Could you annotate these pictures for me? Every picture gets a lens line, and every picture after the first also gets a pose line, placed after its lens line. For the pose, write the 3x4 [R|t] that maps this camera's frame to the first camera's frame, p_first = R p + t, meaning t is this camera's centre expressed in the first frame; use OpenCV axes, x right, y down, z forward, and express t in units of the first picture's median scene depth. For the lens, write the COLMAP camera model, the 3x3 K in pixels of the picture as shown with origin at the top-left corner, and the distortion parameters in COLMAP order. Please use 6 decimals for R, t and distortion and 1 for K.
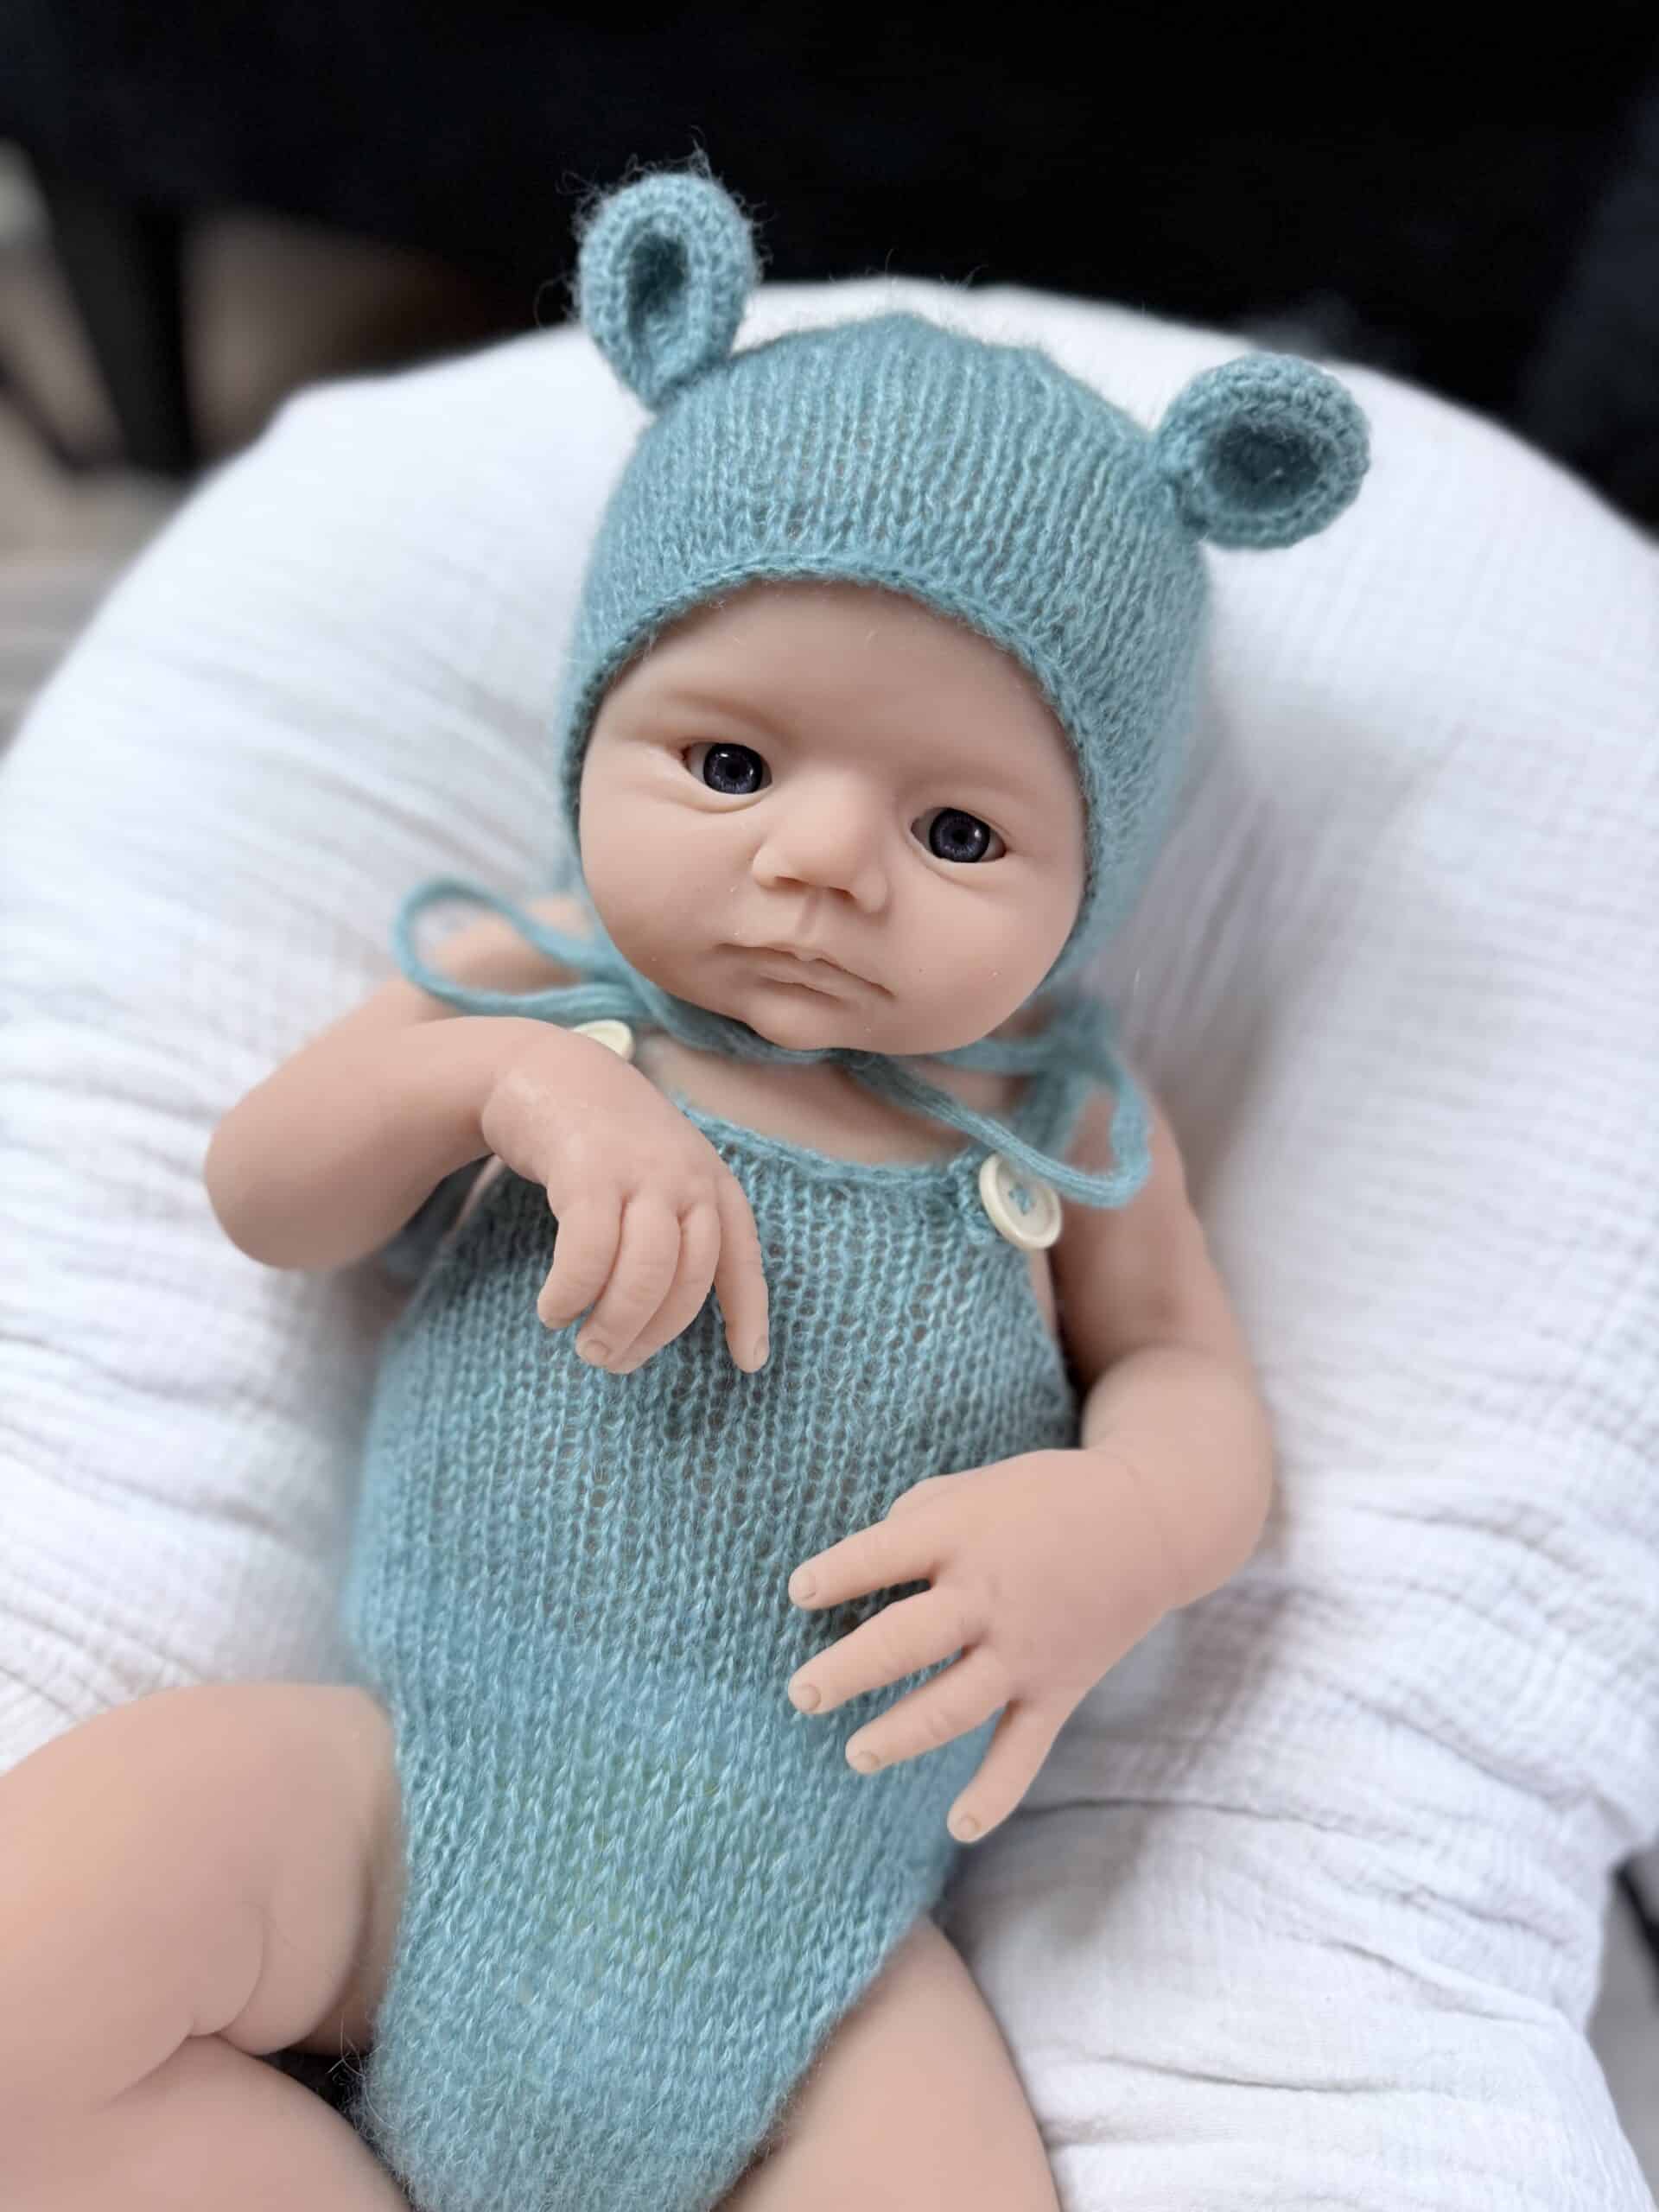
lens RADIAL K [[1537.8, 0, 836.0], [0, 1537.8, 1098.8], [0, 0, 1]] dist [0.050362, -0.187544]
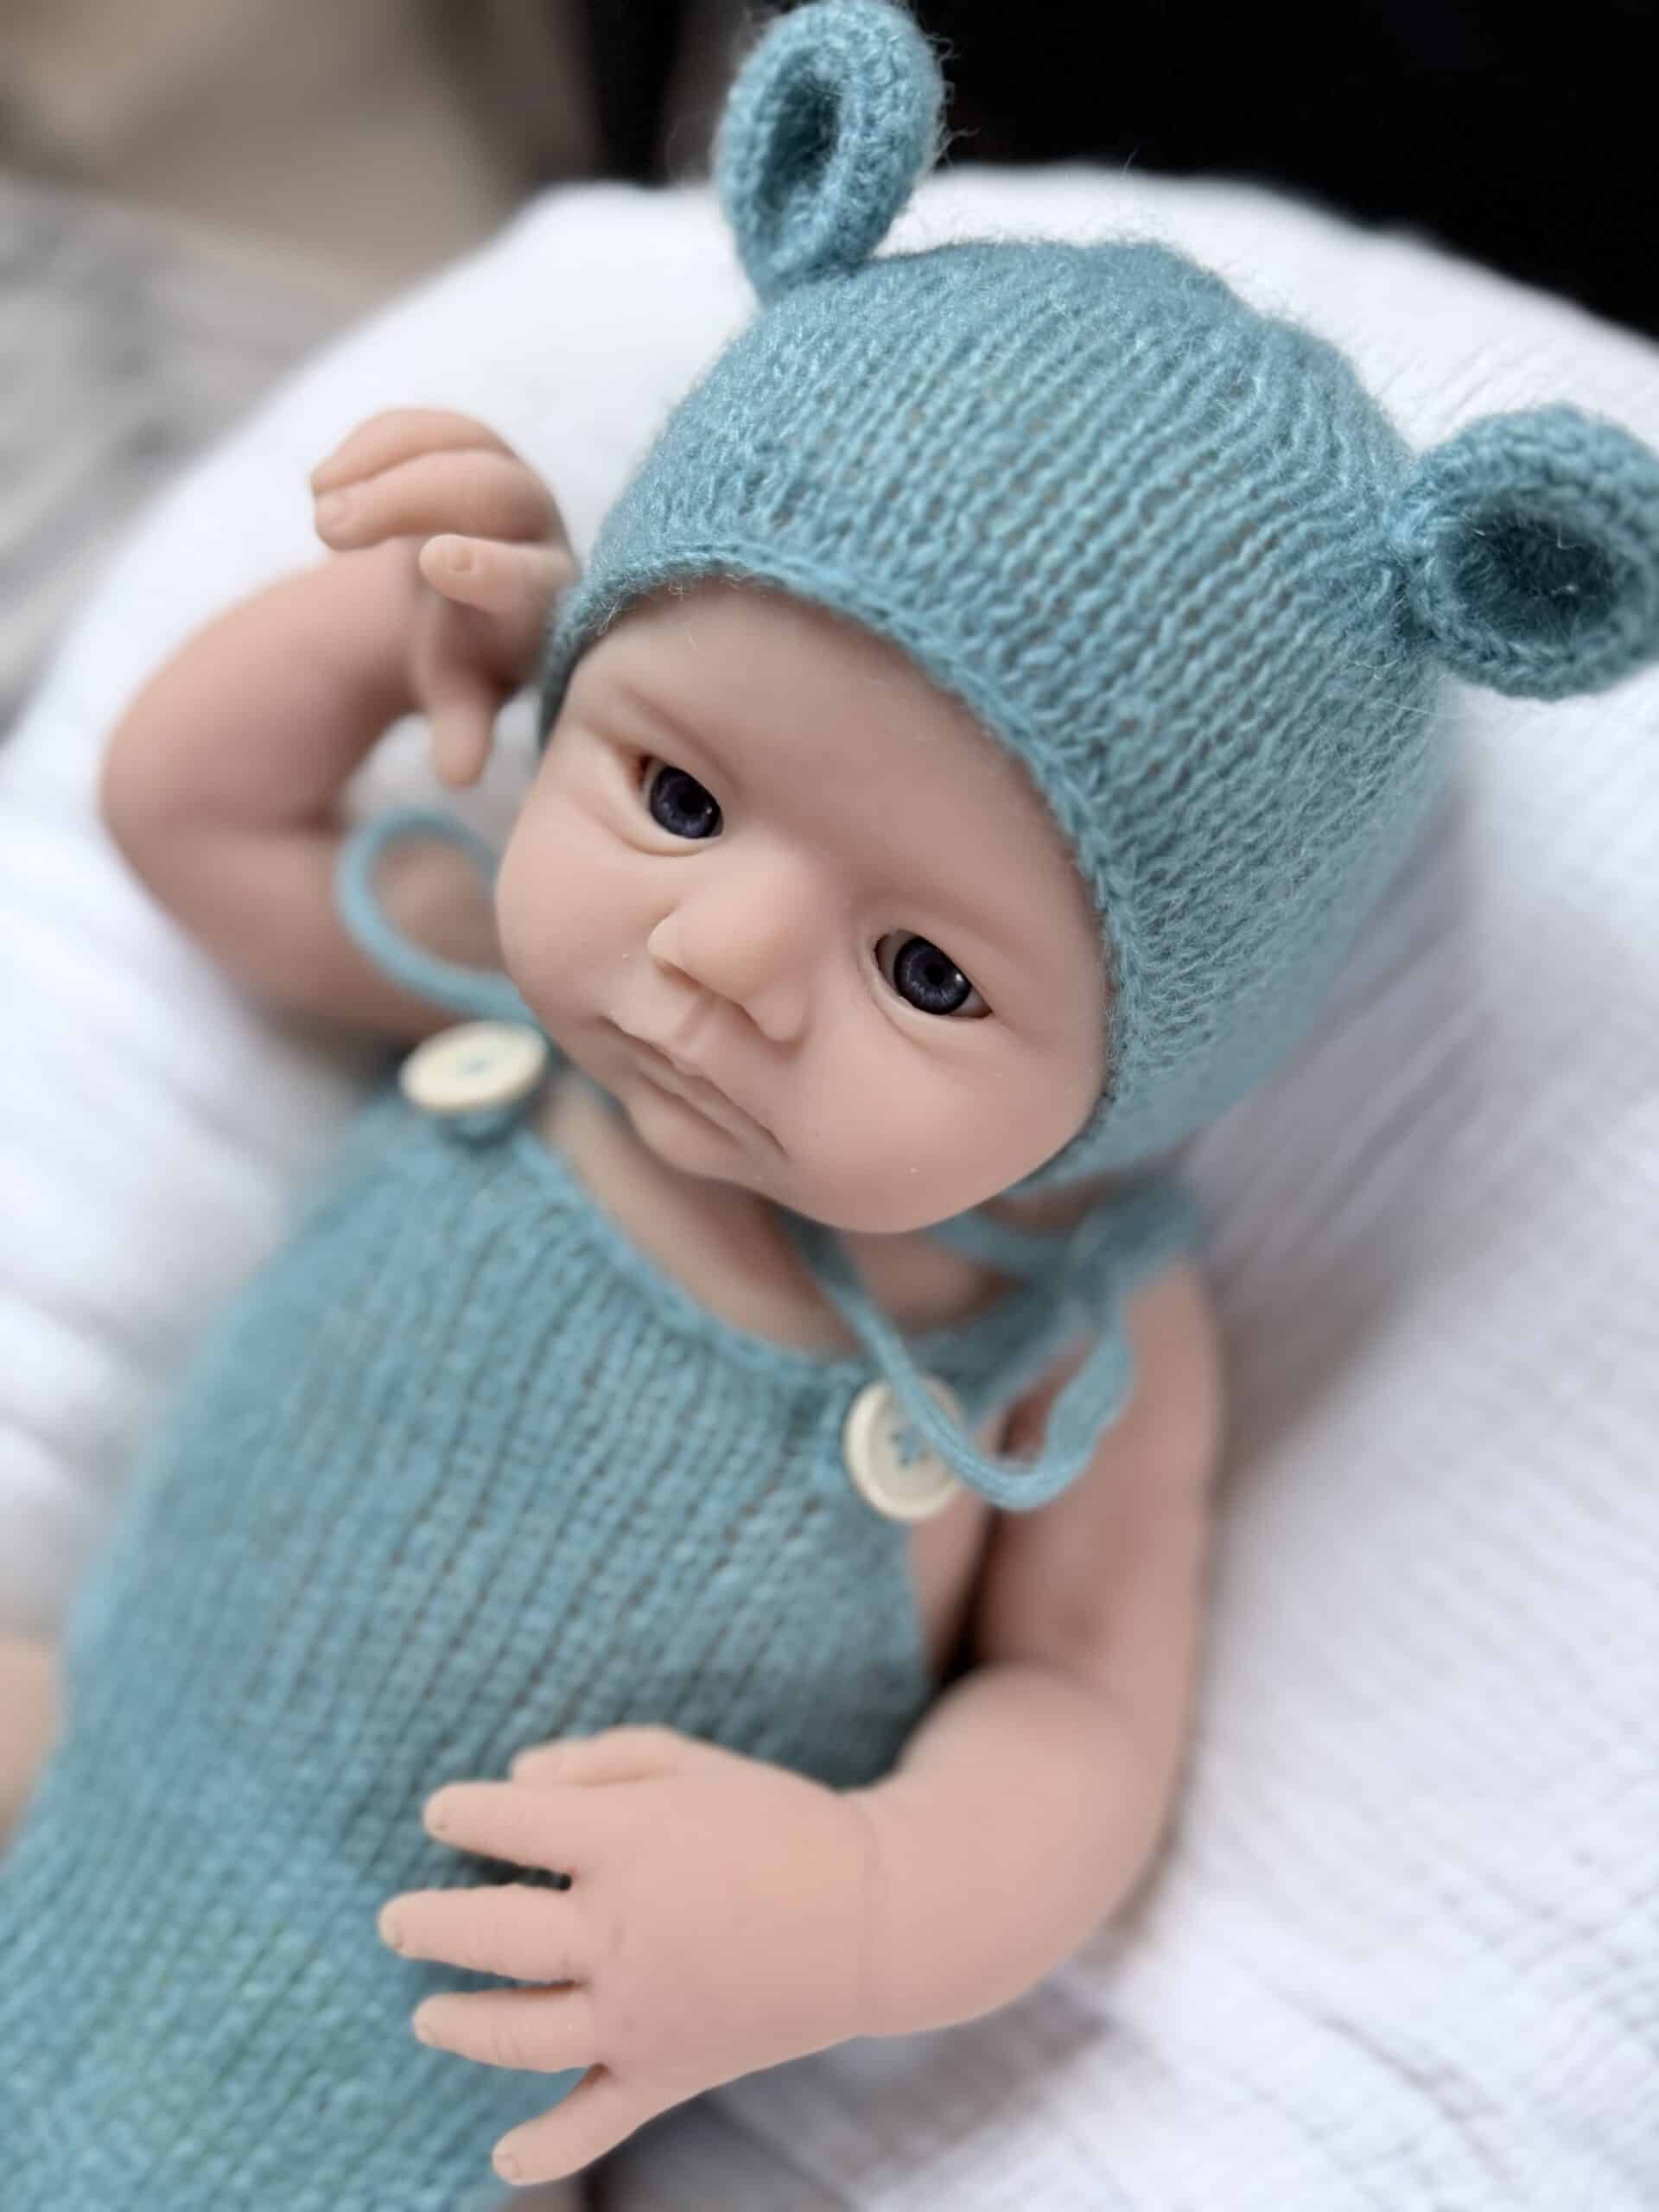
lens RADIAL K [[1566.0, 0, 837.5], [0, 1566.0, 1106.1], [0, 0, 1]] dist [0.004864, -0.058364]
pose [[0.921644, 0.315001, -0.226598, 0.235855], [-0.298534, 0.948658, 0.104526, -0.182109], [0.247890, -0.028689, 0.968363, 0.275974]]
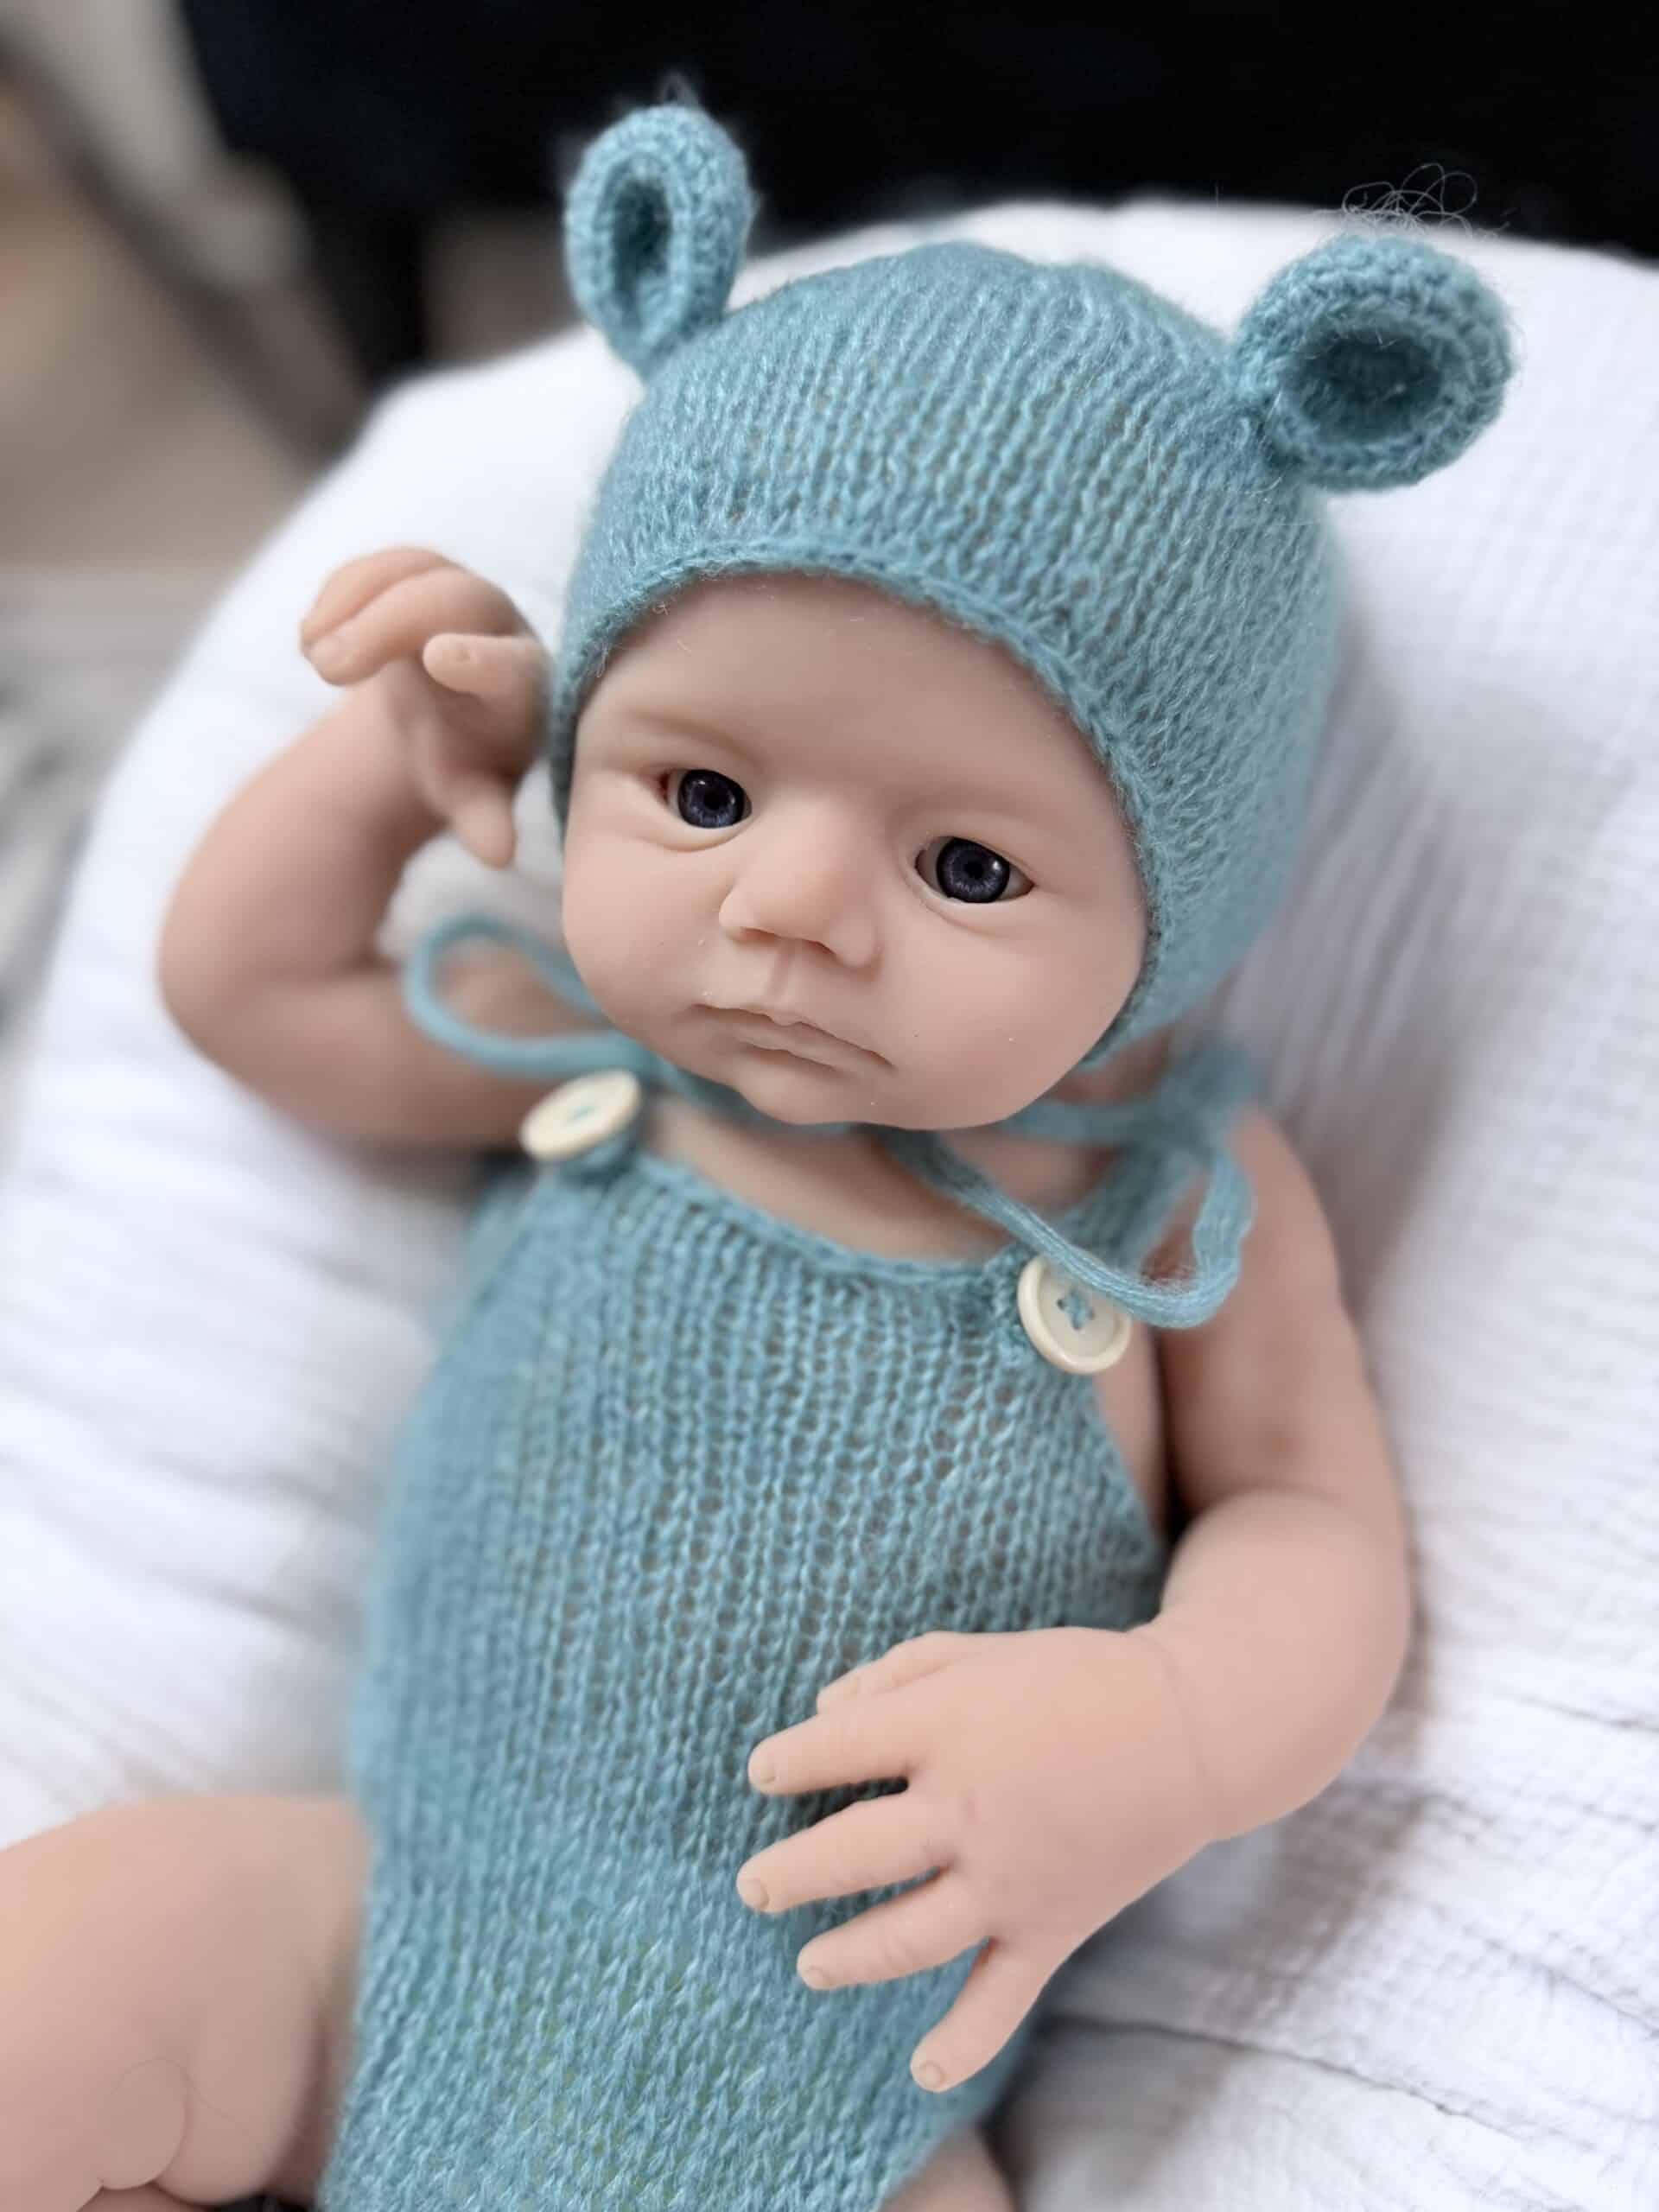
lens RADIAL K [[1557.3, 0, 842.0], [0, 1557.3, 1107.2], [0, 0, 1]] dist [-0.002014, -0.051767]
pose [[0.975228, 0.005625, -0.221131, 0.203472], [-0.002950, 0.999918, 0.012425, -0.056702], [0.221183, -0.011465, 0.975165, 0.184183]]
